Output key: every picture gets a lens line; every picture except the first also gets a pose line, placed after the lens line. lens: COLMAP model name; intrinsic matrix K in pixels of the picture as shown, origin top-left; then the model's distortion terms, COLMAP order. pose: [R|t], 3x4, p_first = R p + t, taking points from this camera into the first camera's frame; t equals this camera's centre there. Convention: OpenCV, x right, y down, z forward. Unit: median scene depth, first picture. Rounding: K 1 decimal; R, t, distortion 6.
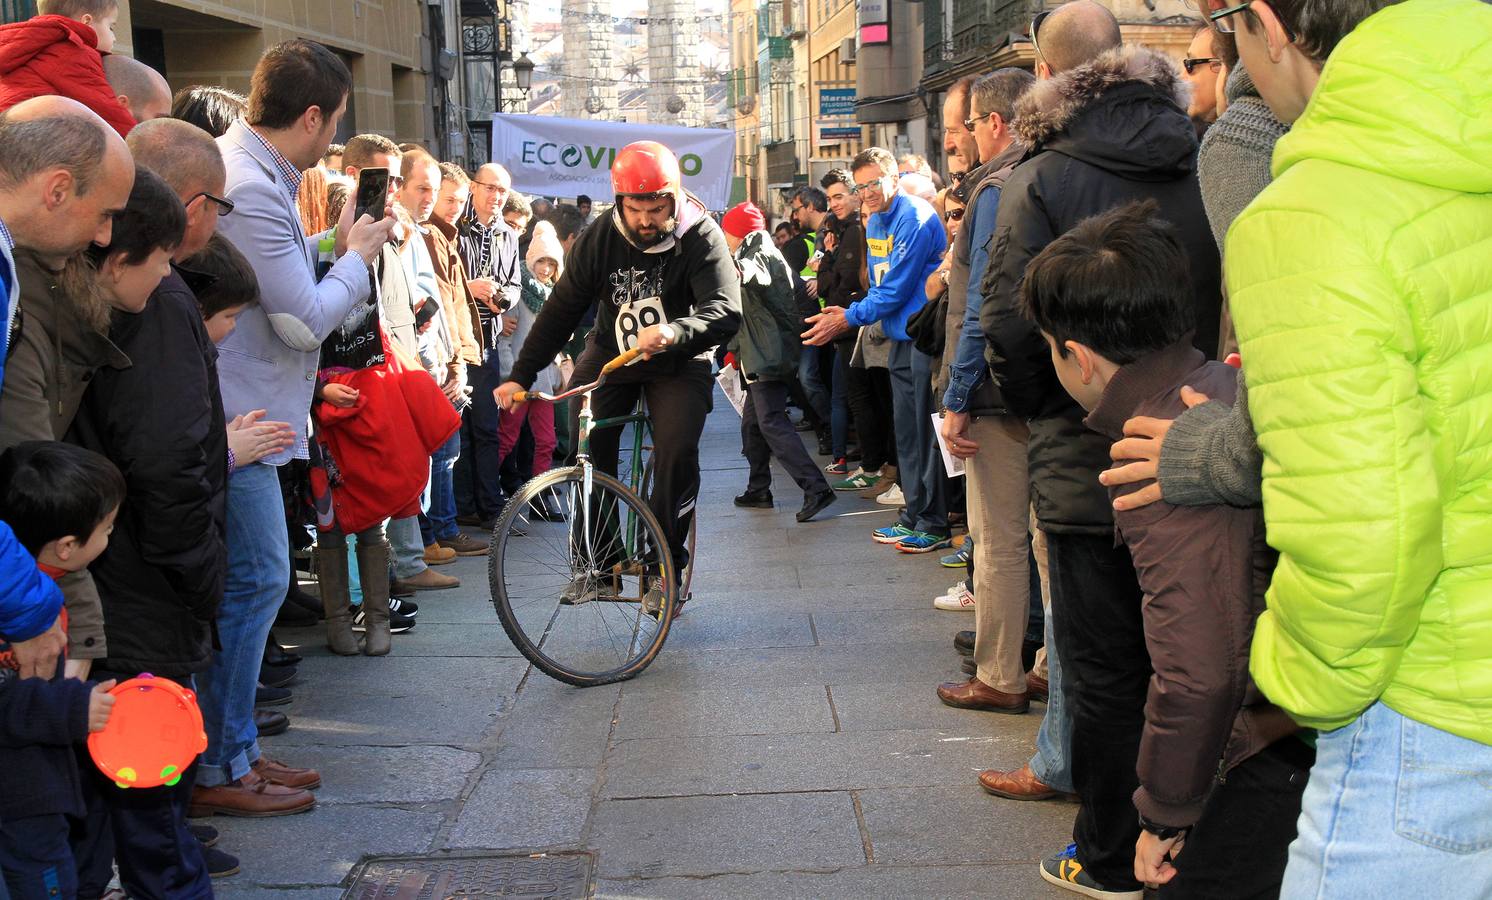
lens RADIAL K [[2120.7, 0, 746.0], [0, 2120.7, 450.0], [0, 0, 1]] dist [0.137780, -0.004567]
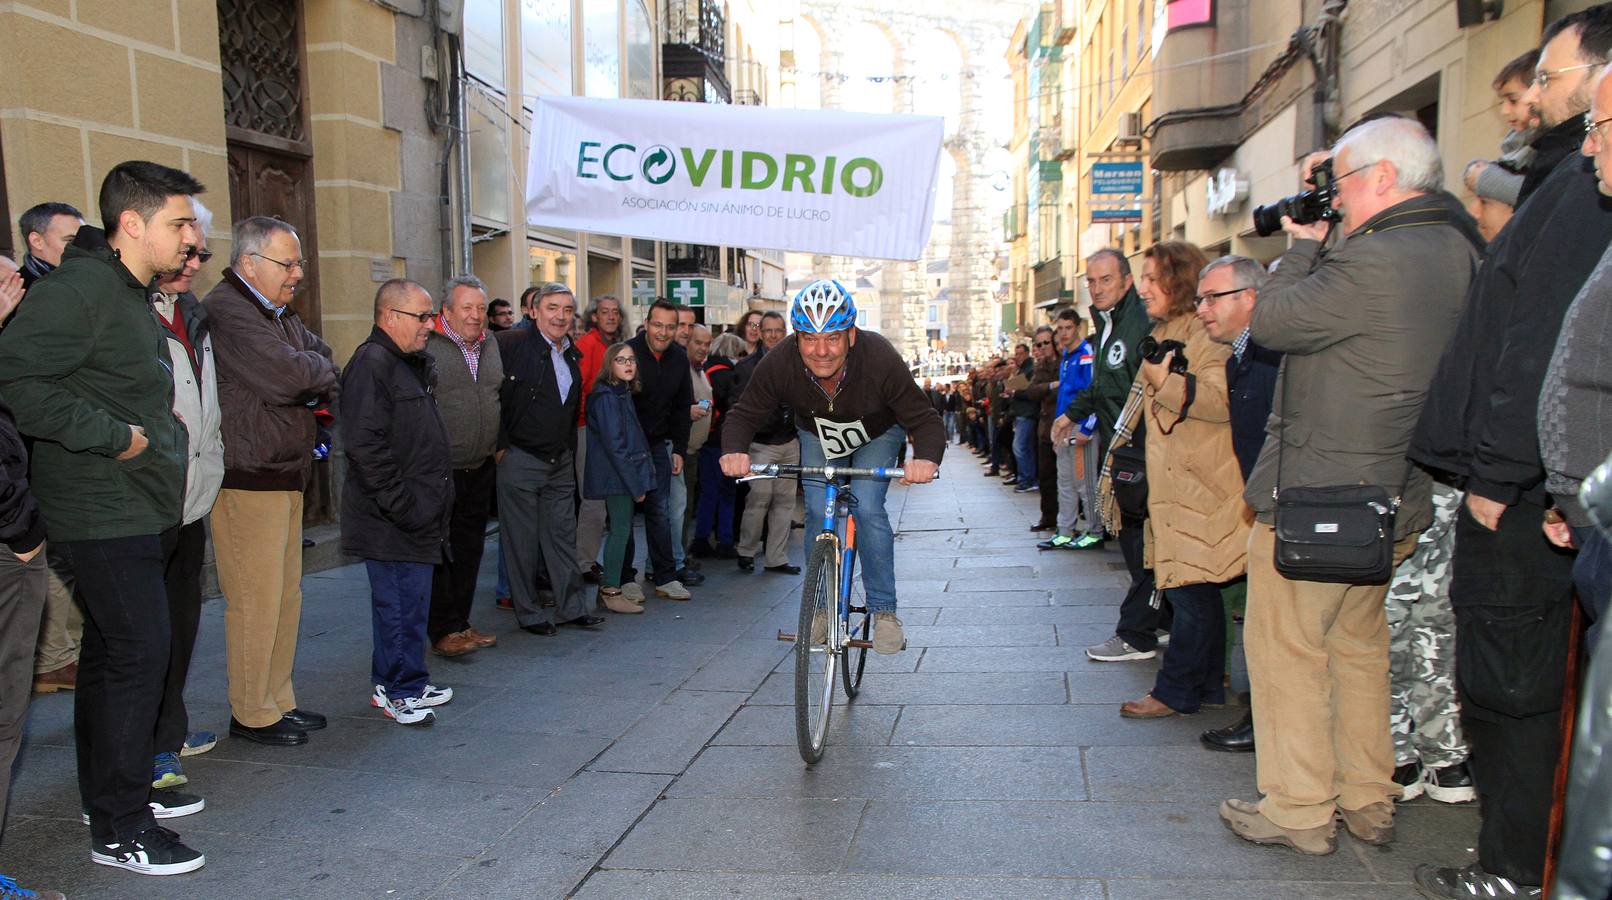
lens RADIAL K [[1403.1, 0, 783.3], [0, 1403.1, 458.9], [0, 0, 1]] dist [0.014631, 0.011981]
pose [[0.984859, 0.030895, -0.170584, 0.012431], [-0.036765, 0.998832, -0.031362, -0.032015], [0.169415, 0.037158, 0.984844, 0.423890]]
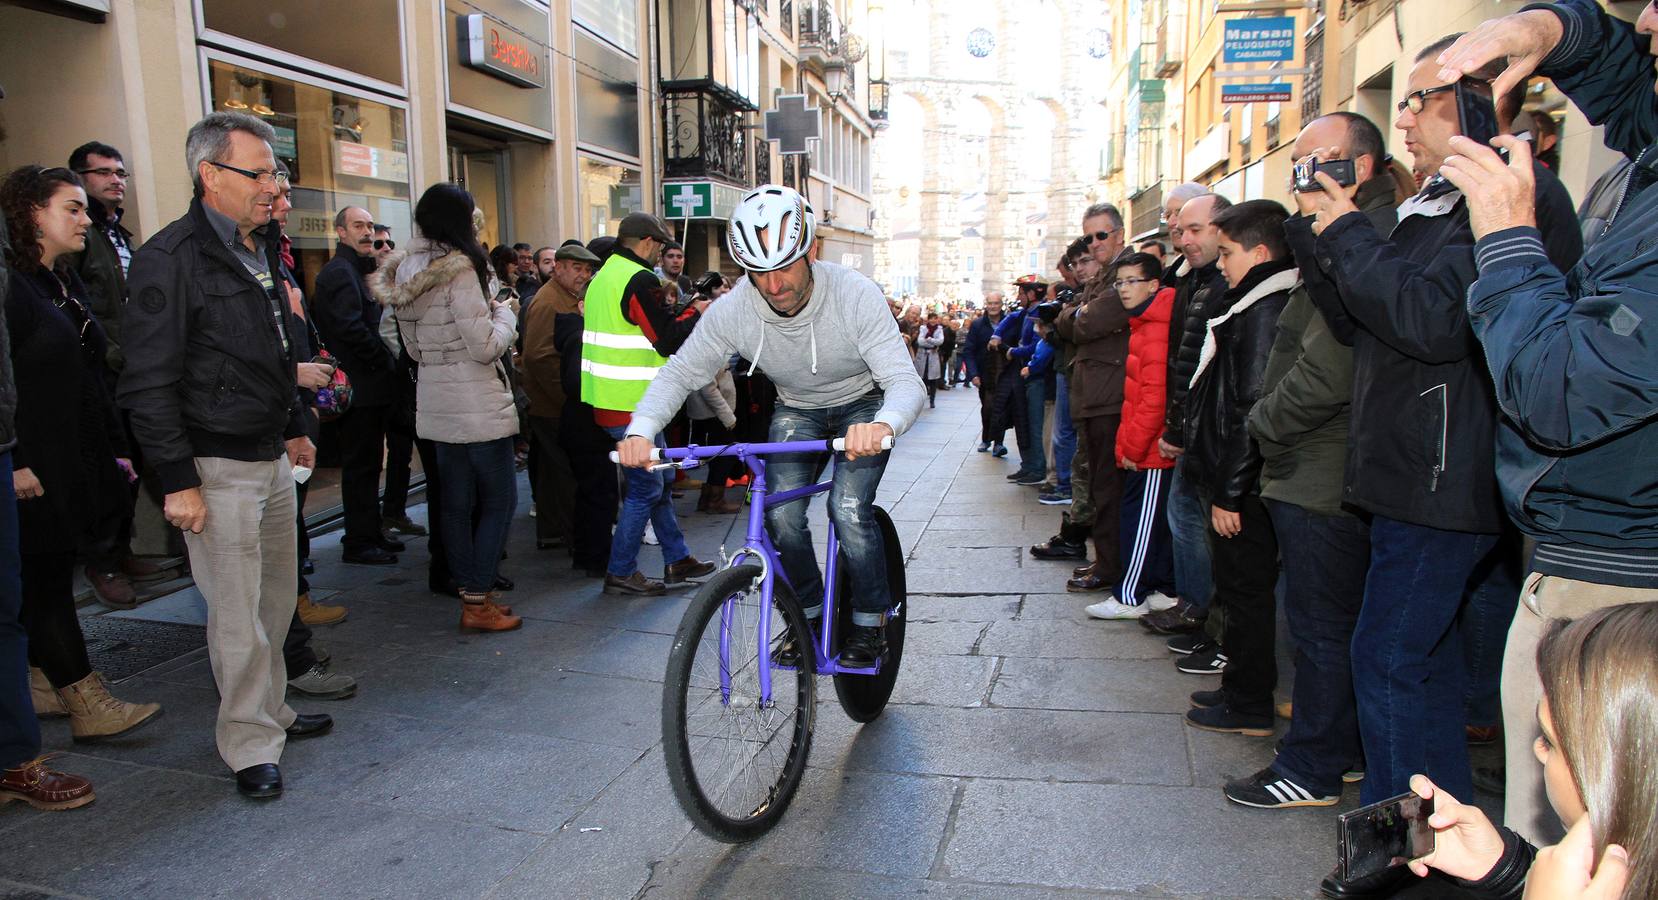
lens RADIAL K [[1184.7, 0, 829.0], [0, 1184.7, 450.0], [0, 0, 1]] dist [-0.041442, 0.001200]
pose [[0.971424, 0.051681, -0.231657, 0.008523], [-0.047008, 0.998565, 0.025652, -0.047586], [0.232651, -0.014029, 0.972459, 0.606682]]
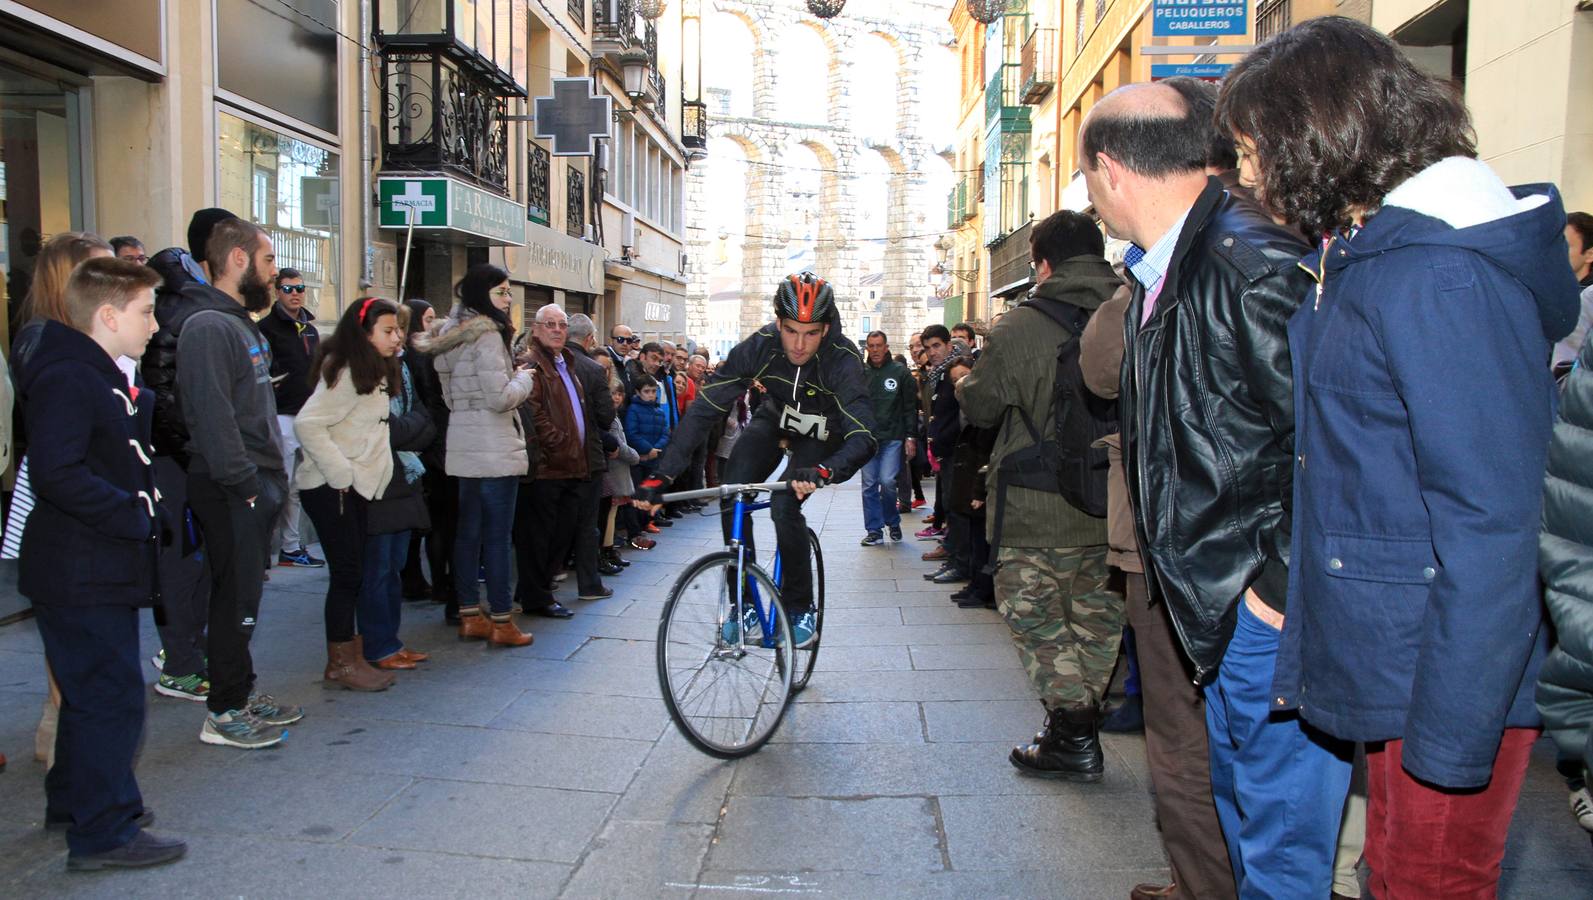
lens RADIAL K [[1314.4, 0, 793.0], [0, 1314.4, 407.2], [0, 0, 1]] dist [-0.094648, -0.002961]
pose [[0.991655, 0.043415, -0.121392, -0.003318], [-0.052903, 0.995698, -0.076066, -0.051286], [0.117568, 0.081854, 0.989686, 0.681006]]
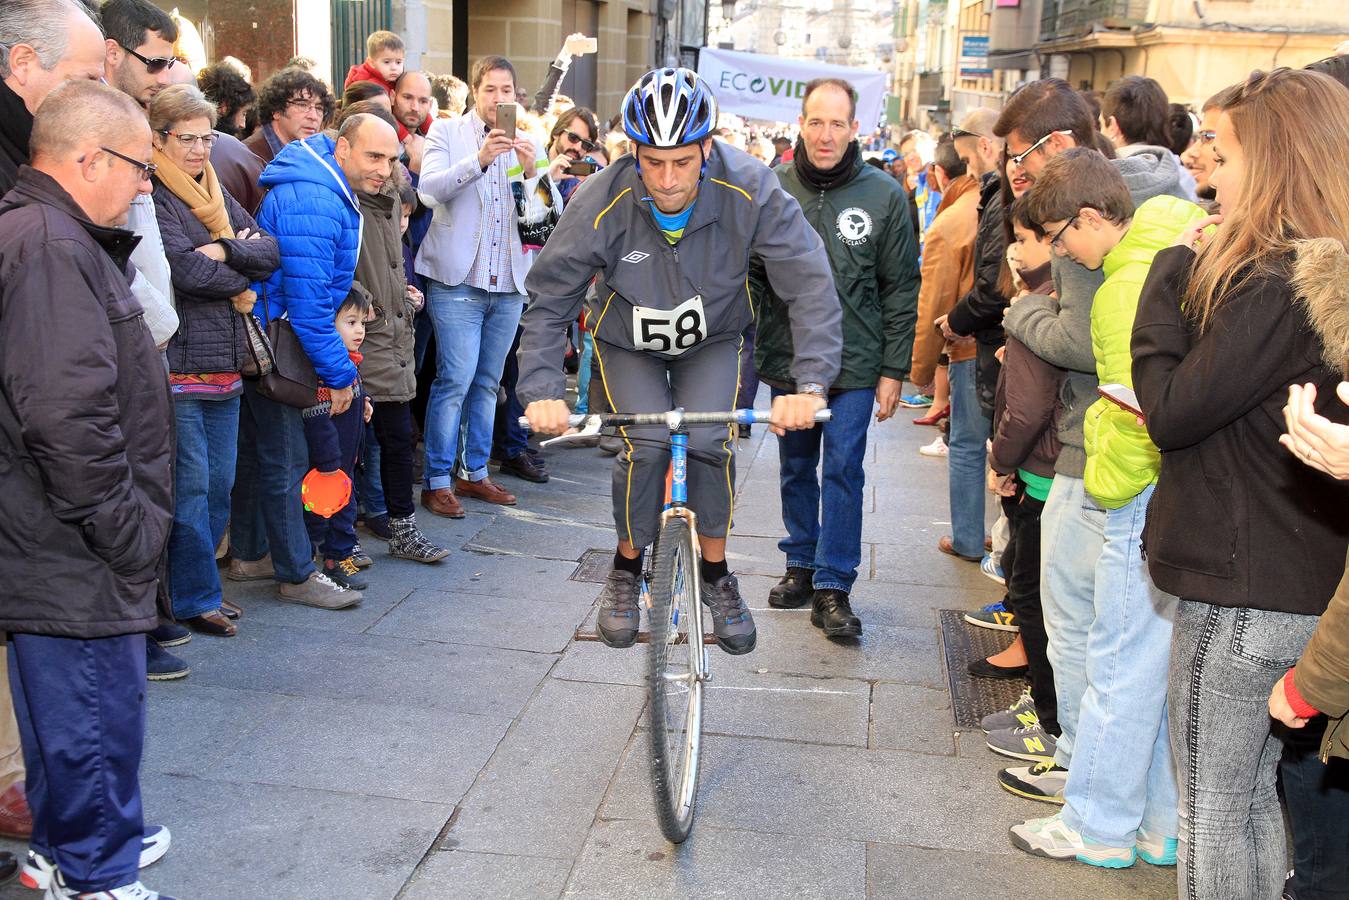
lens RADIAL K [[1744.6, 0, 674.5], [0, 1744.6, 450.0], [0, 0, 1]] dist [0.086201, 0.010897]
pose [[0.989523, 0.088845, -0.113805, 0.005783], [-0.079437, 0.993235, 0.084704, -0.002536], [0.120560, -0.074777, 0.989886, -0.050717]]
